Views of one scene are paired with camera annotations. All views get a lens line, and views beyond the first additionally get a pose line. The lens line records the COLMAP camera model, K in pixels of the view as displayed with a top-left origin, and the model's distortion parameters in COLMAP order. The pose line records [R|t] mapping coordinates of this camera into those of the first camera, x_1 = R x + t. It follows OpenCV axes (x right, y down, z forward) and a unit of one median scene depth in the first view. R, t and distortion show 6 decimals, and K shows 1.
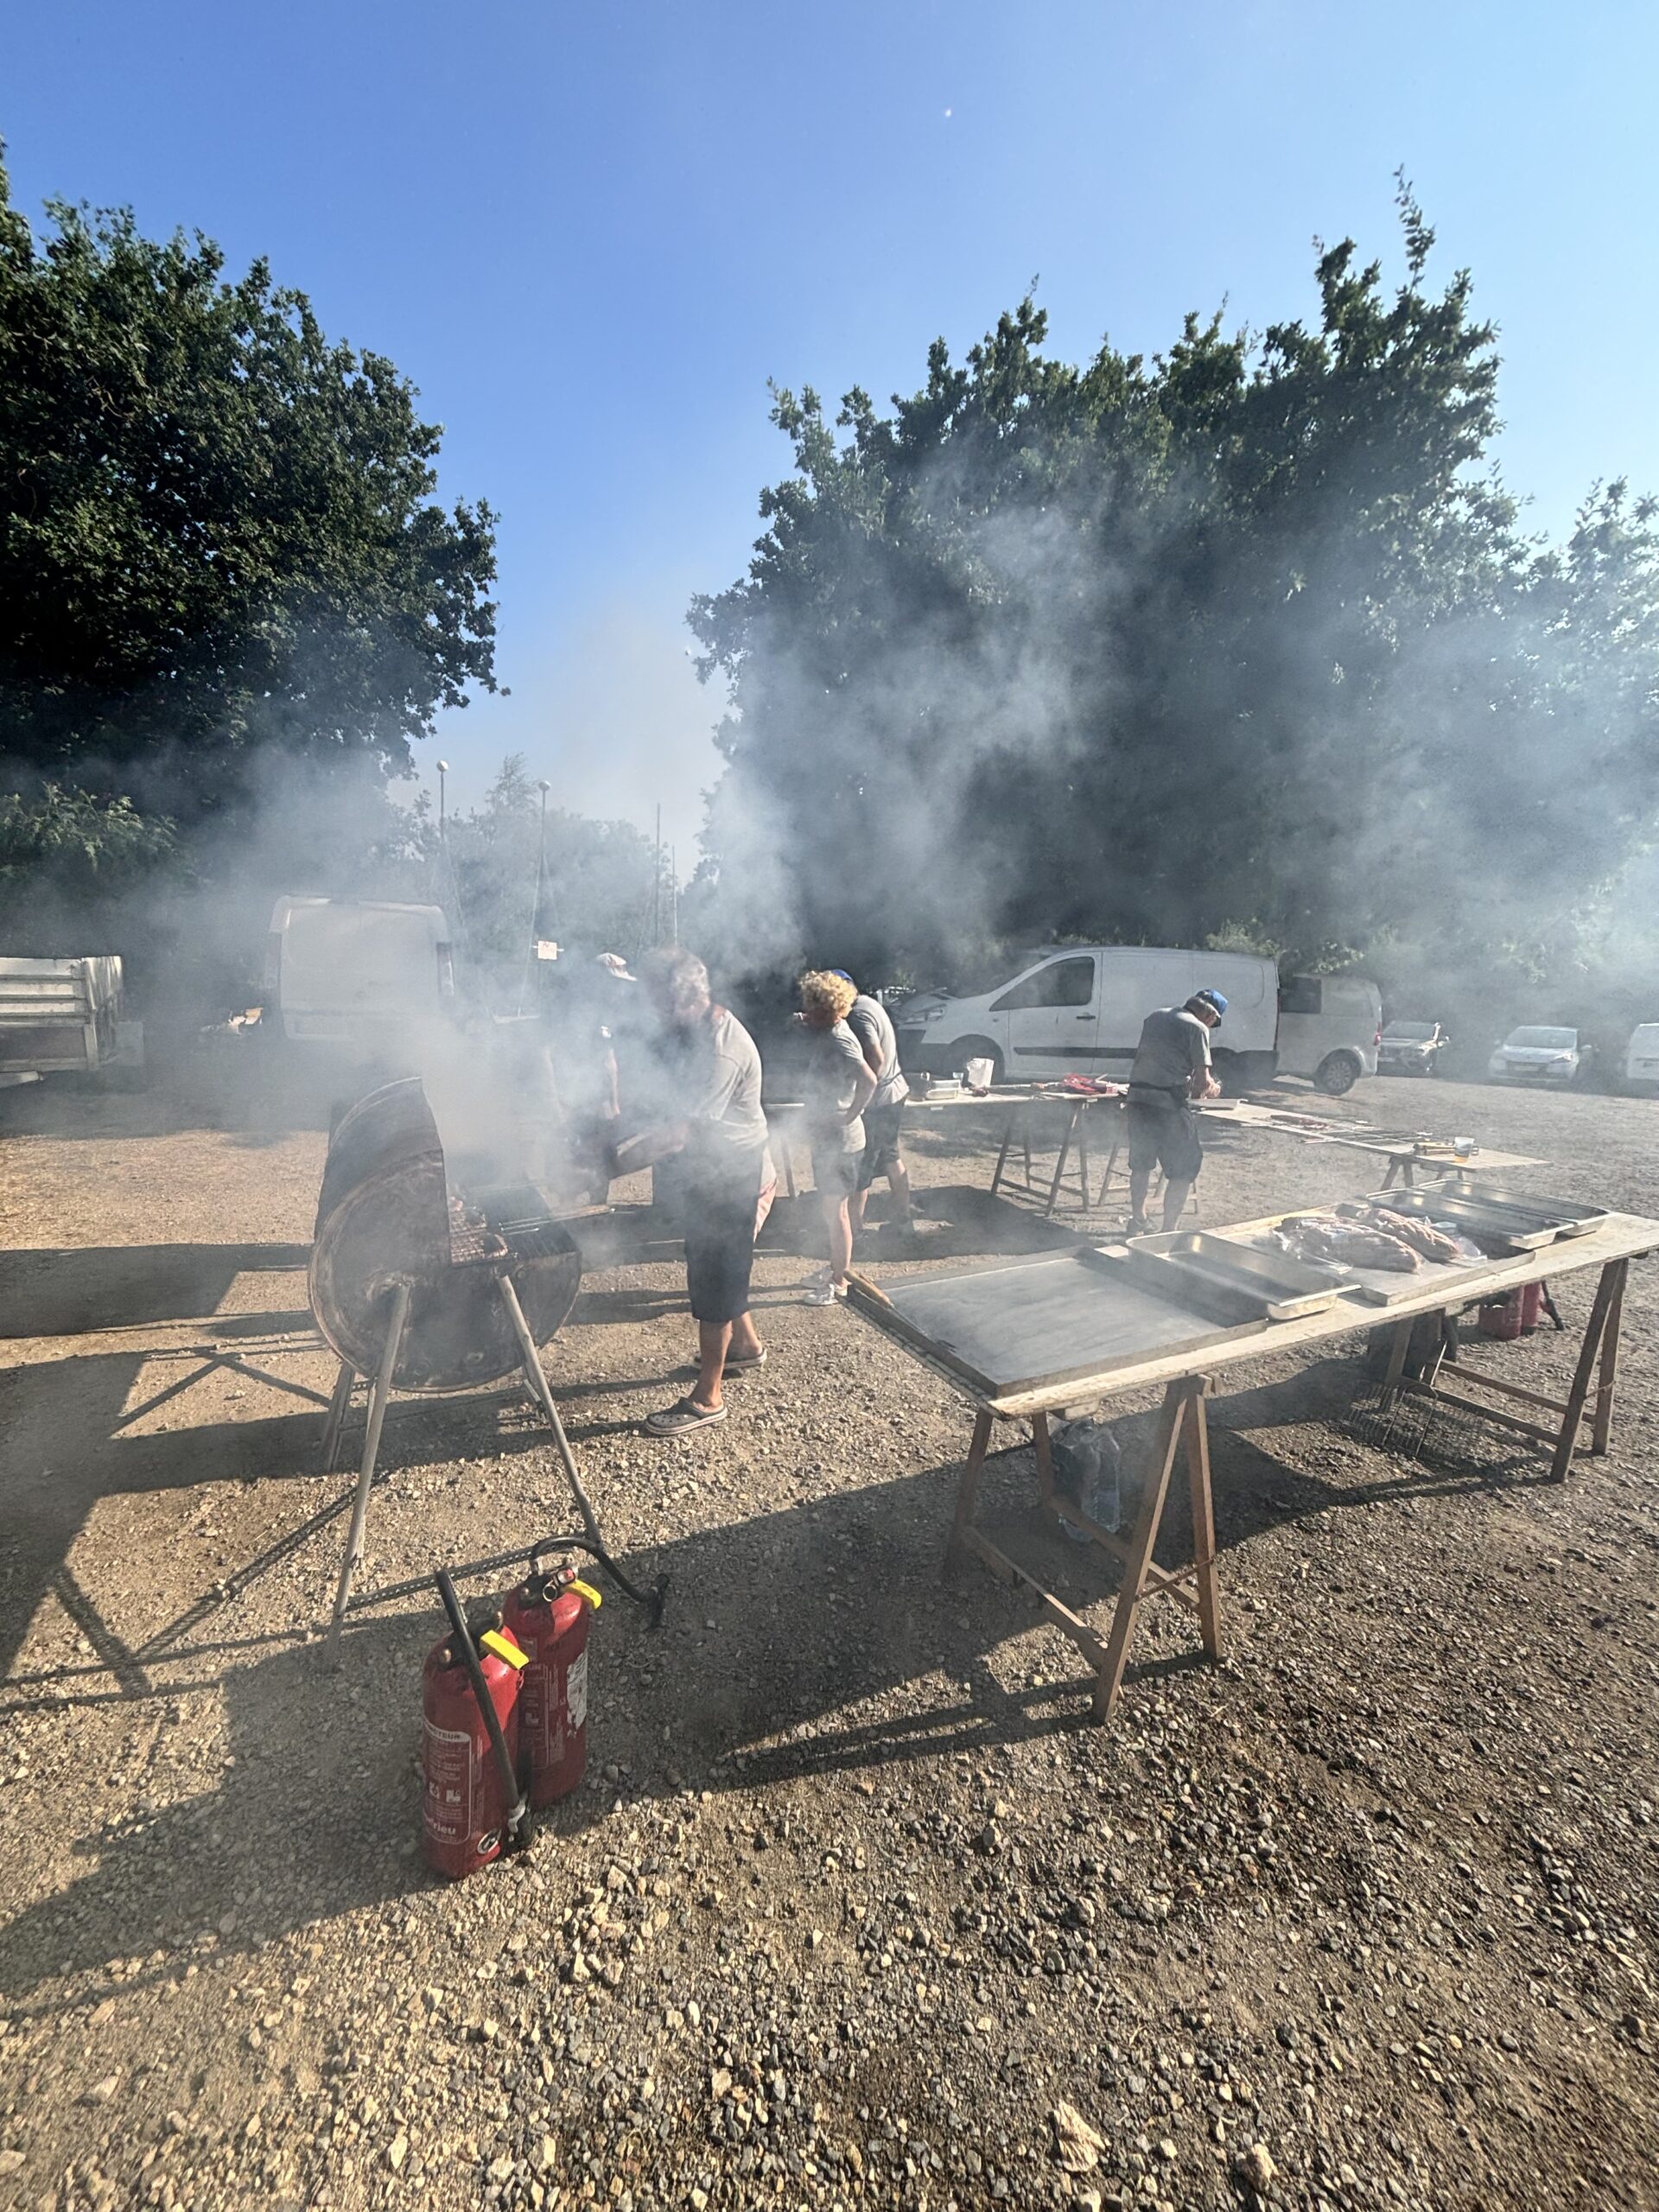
lens RADIAL K [[893.6, 0, 832.4], [0, 893.6, 1104.5], [0, 0, 1]] dist [-0.001817, -0.000895]
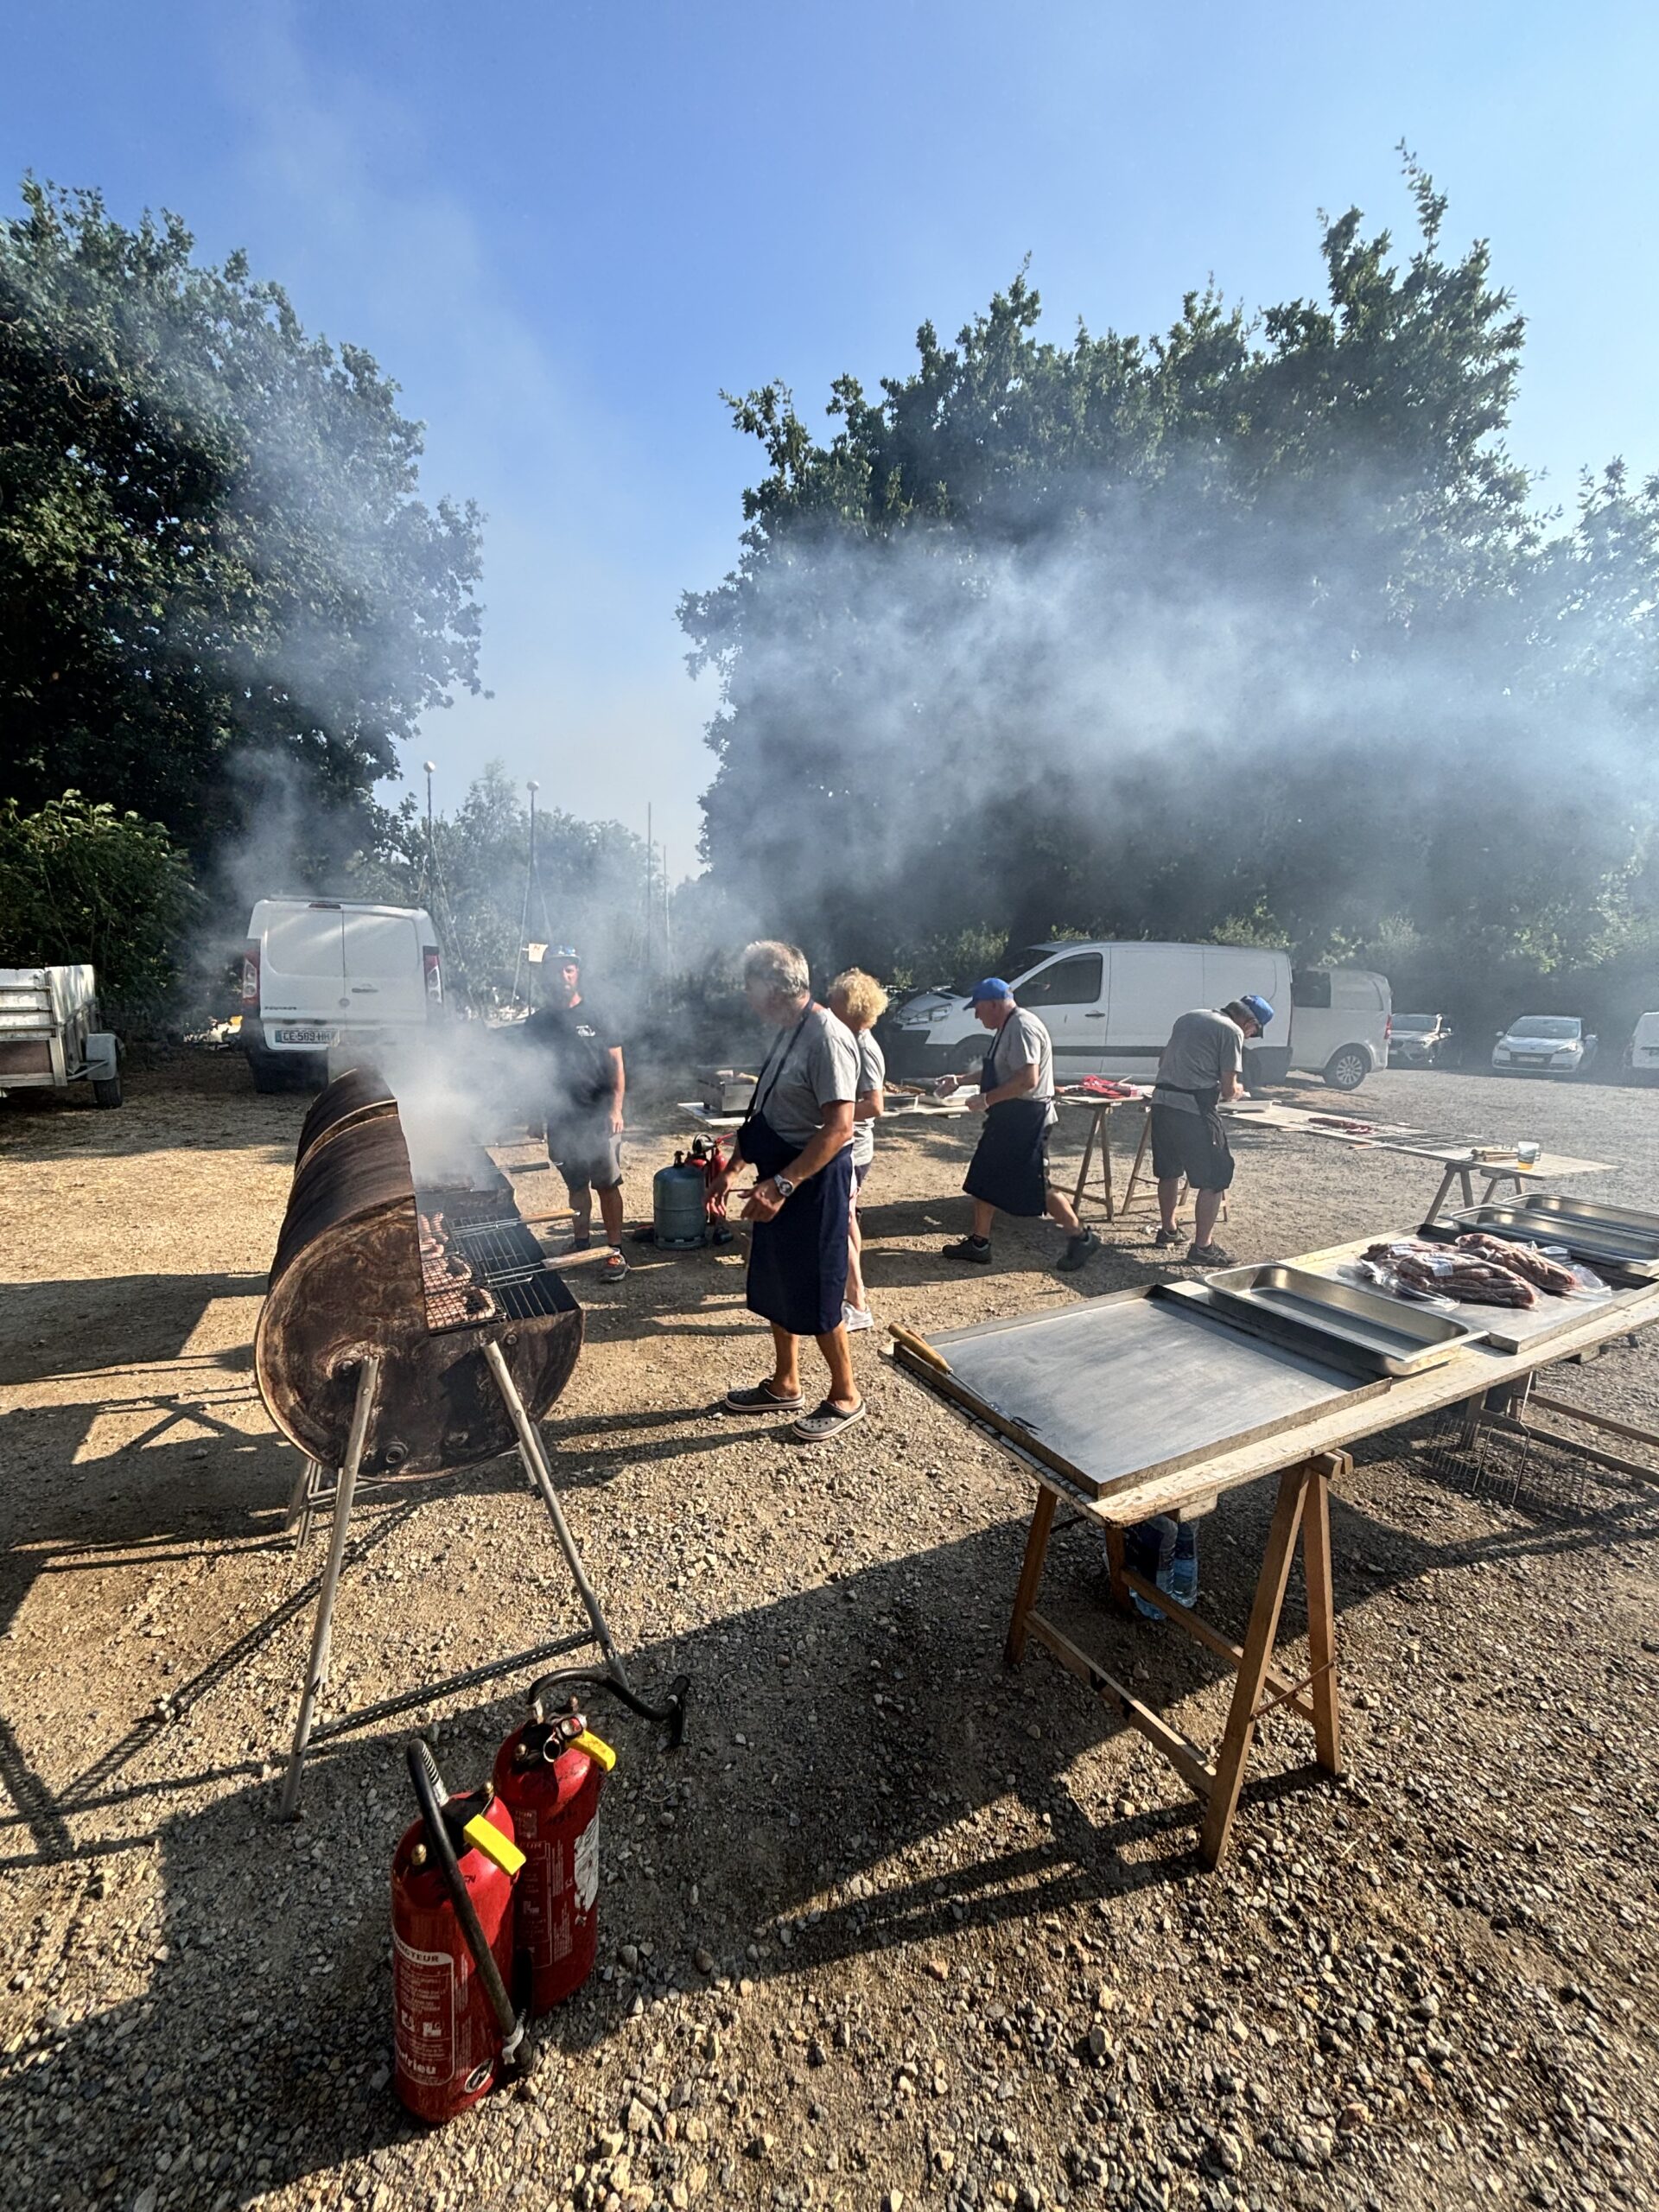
lens RADIAL K [[893.6, 0, 828.4], [0, 893.6, 1103.6], [0, 0, 1]] dist [-0.001817, -0.000895]
pose [[0.999910, -0.013192, 0.002373, -0.037182], [0.013191, 0.999913, 0.000515, -0.021577], [-0.002380, -0.000484, 0.999997, 0.119716]]
